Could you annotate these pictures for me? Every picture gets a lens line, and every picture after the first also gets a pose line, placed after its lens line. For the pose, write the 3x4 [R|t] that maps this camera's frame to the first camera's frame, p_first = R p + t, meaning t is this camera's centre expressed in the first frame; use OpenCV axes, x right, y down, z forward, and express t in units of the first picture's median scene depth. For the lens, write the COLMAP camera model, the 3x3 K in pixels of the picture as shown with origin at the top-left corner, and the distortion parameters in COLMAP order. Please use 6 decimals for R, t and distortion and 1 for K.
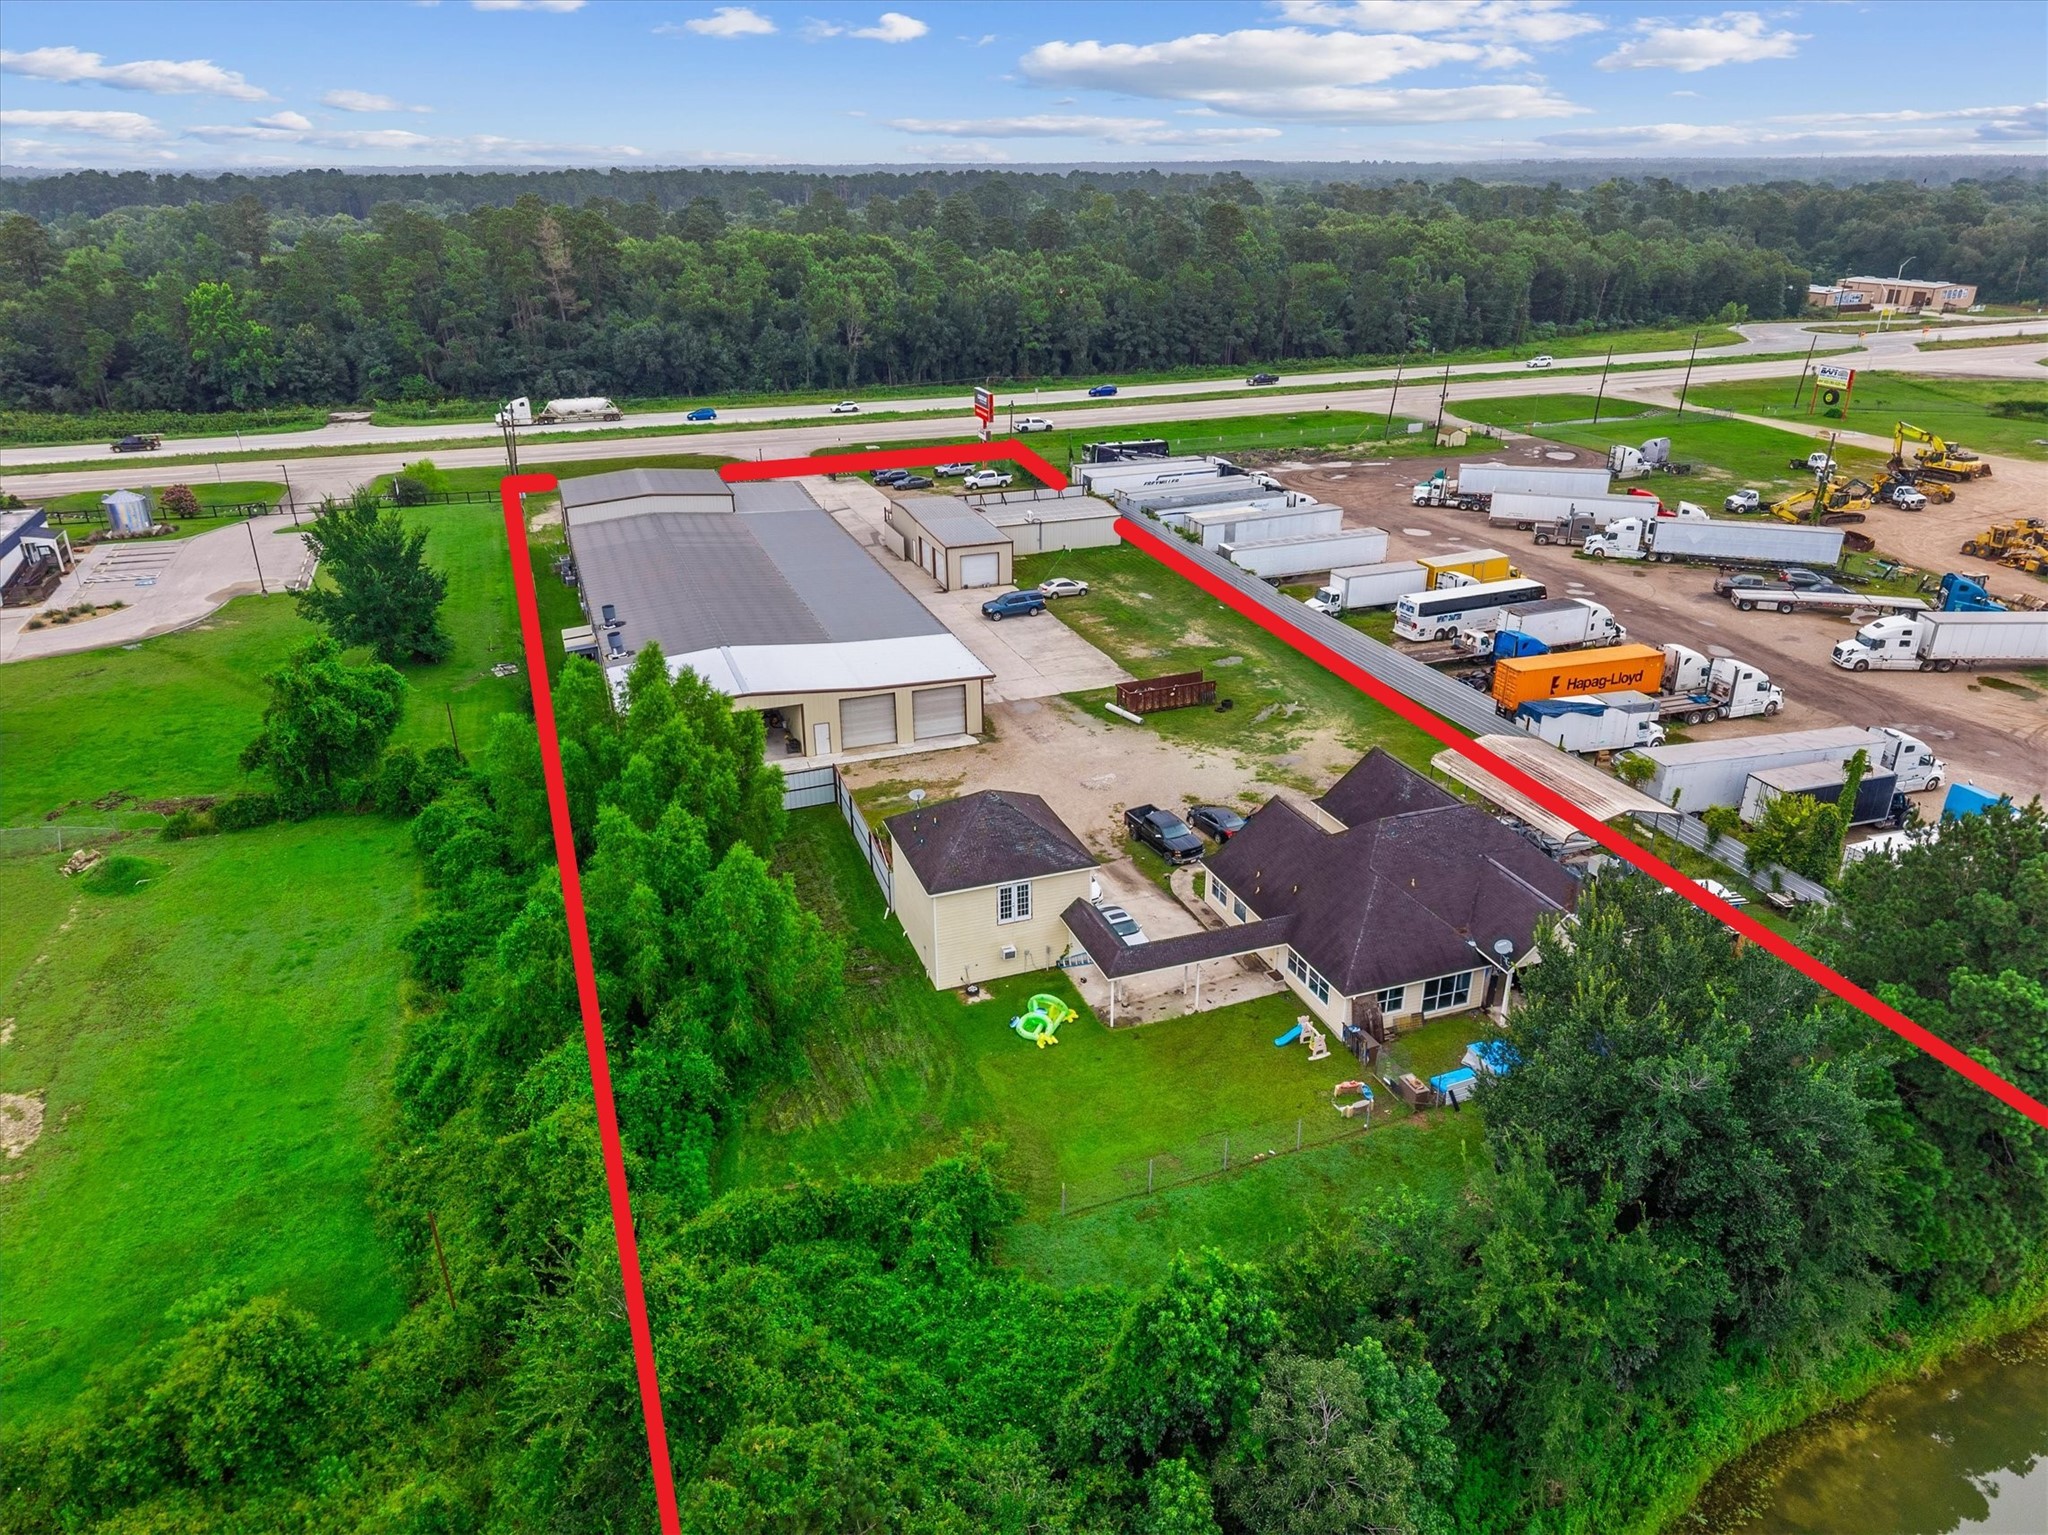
lens RADIAL K [[1385.9, 0, 1024.0], [0, 1385.9, 767.5], [0, 0, 1]] dist [0.044911, -0.041471]
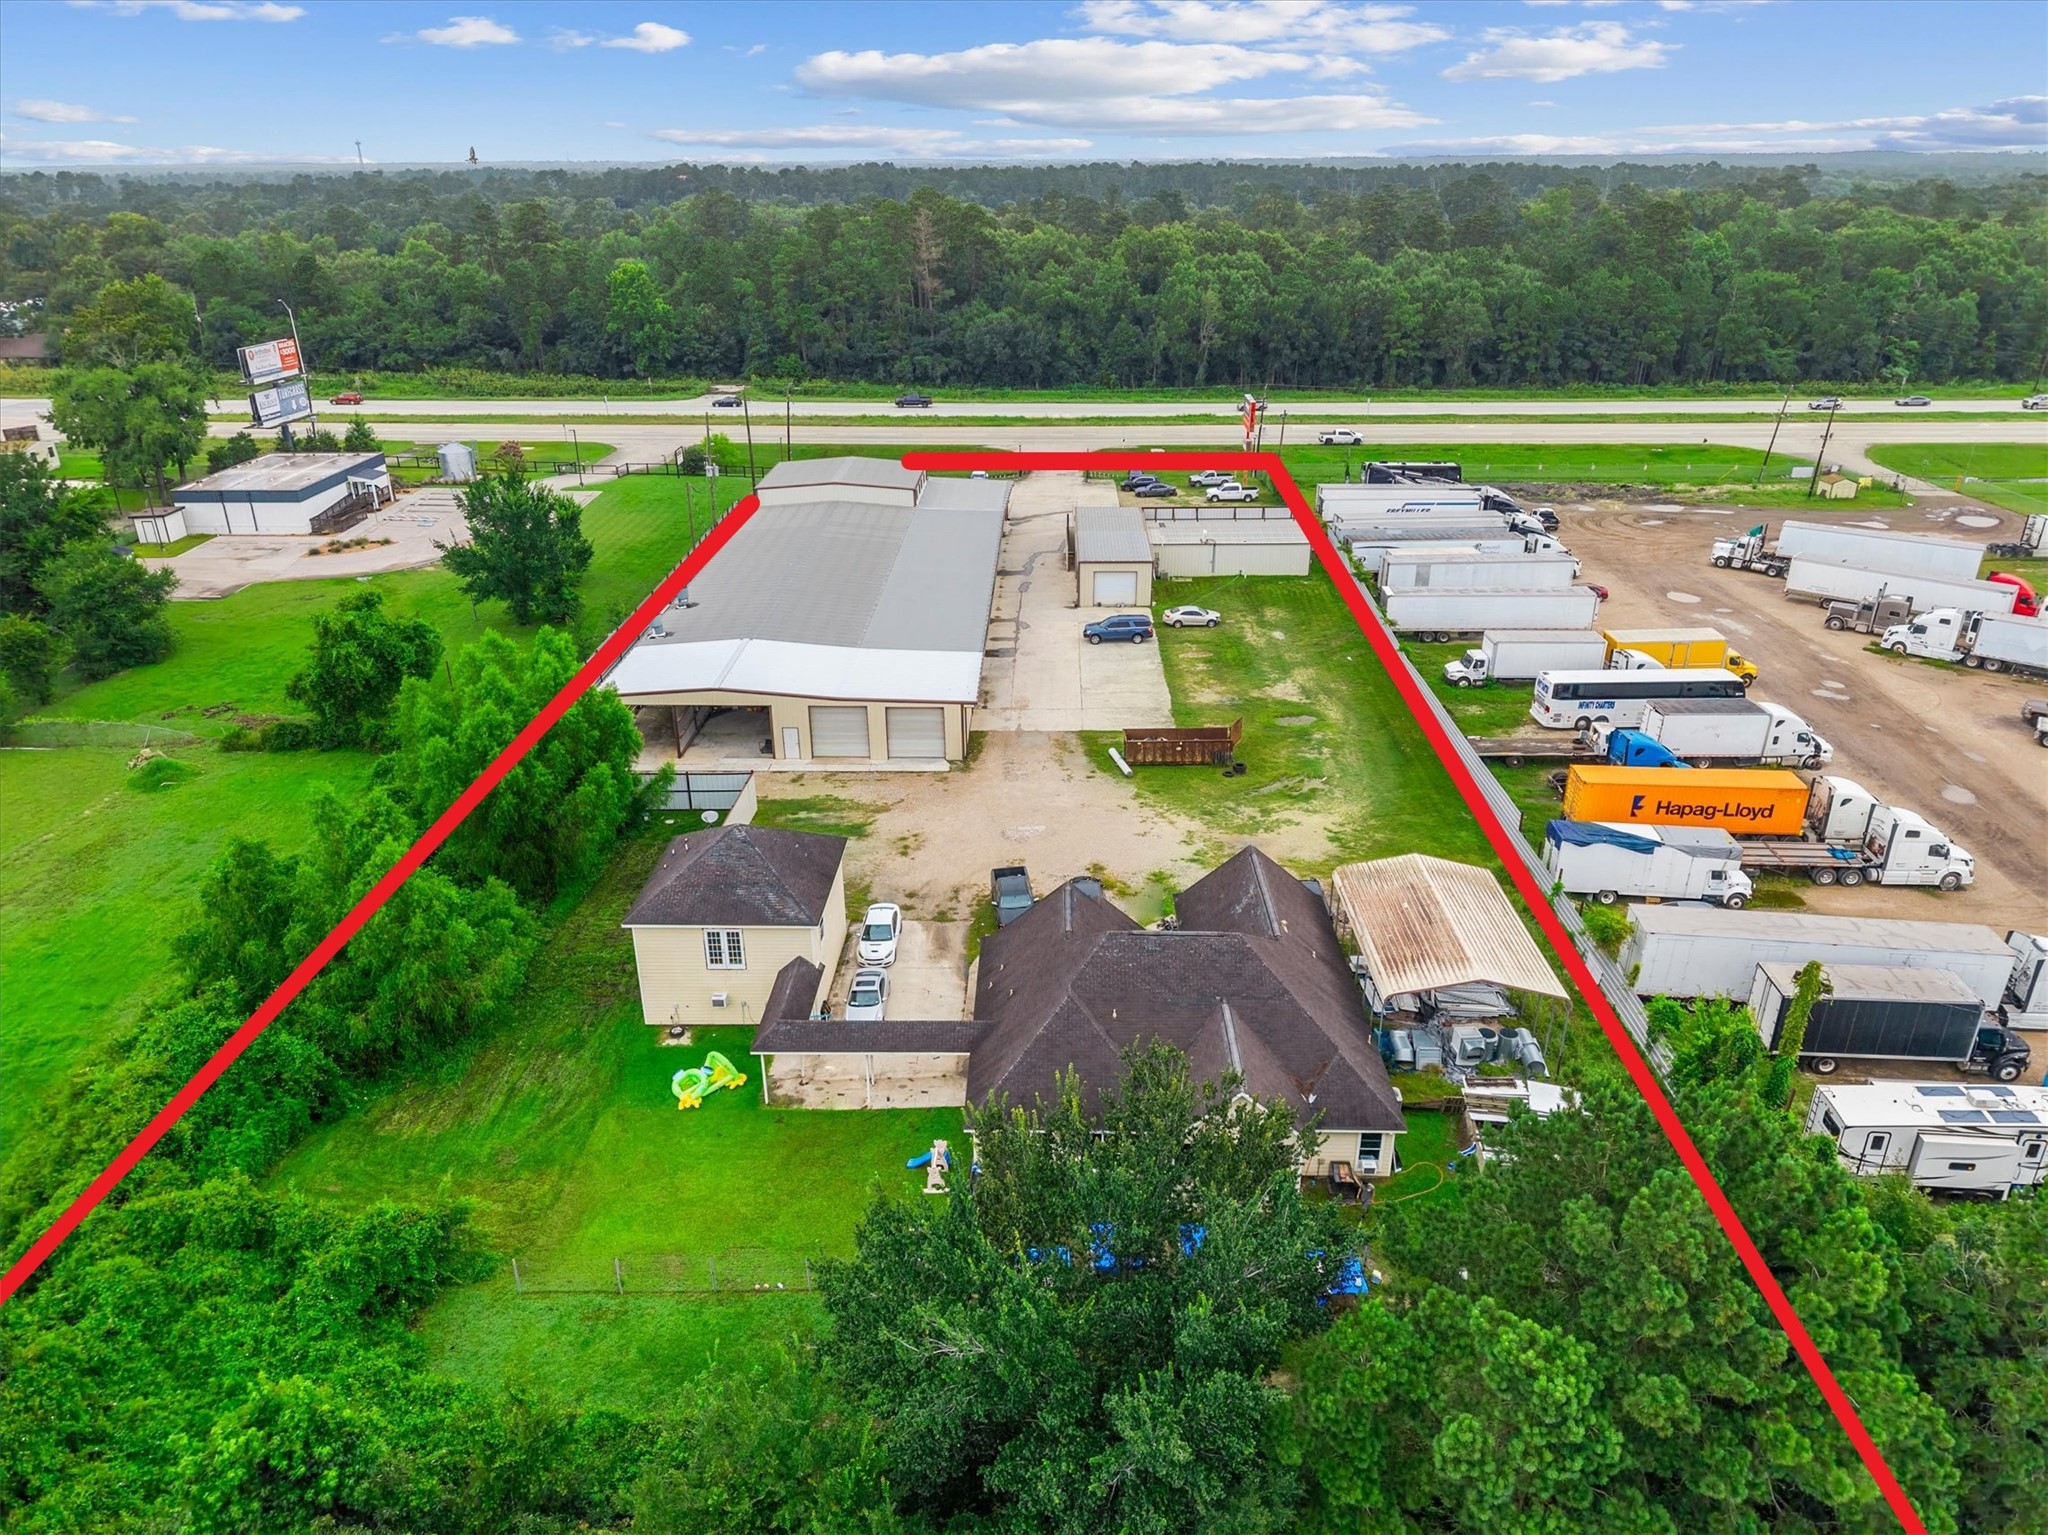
lens RADIAL K [[1384.7, 0, 1024.0], [0, 1384.7, 767.5], [0, 0, 1]] dist [0.017628, -0.001849]
pose [[0.931462, 0.147777, -0.332477, 0.257254], [-0.145924, 0.988820, 0.030685, -0.044150], [0.333295, 0.019934, 0.942612, 0.100659]]
